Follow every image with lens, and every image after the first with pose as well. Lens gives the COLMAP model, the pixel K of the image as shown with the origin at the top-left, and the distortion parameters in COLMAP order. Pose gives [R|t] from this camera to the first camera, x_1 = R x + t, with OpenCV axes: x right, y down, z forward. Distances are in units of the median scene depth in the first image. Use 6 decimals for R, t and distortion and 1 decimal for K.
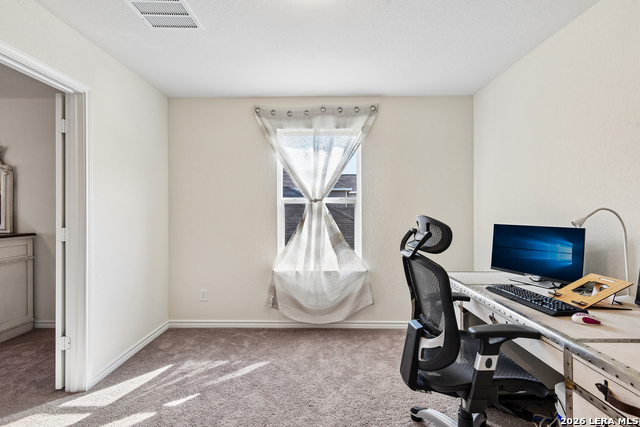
lens RADIAL K [[295.4, 0, 316.8], [0, 295.4, 213.5], [0, 0, 1]] dist [0.003359, -0.000925]
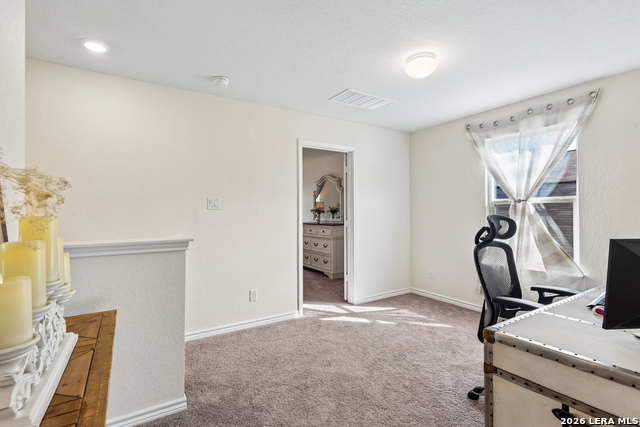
lens RADIAL K [[307.0, 0, 318.6], [0, 307.0, 213.3], [0, 0, 1]] dist [0.000557, -0.001631]
pose [[0.544786, 0.002522, -0.838571, 0.516255], [0.003257, 0.999982, 0.005123, -0.007876], [0.838569, -0.005522, 0.544768, -0.190871]]
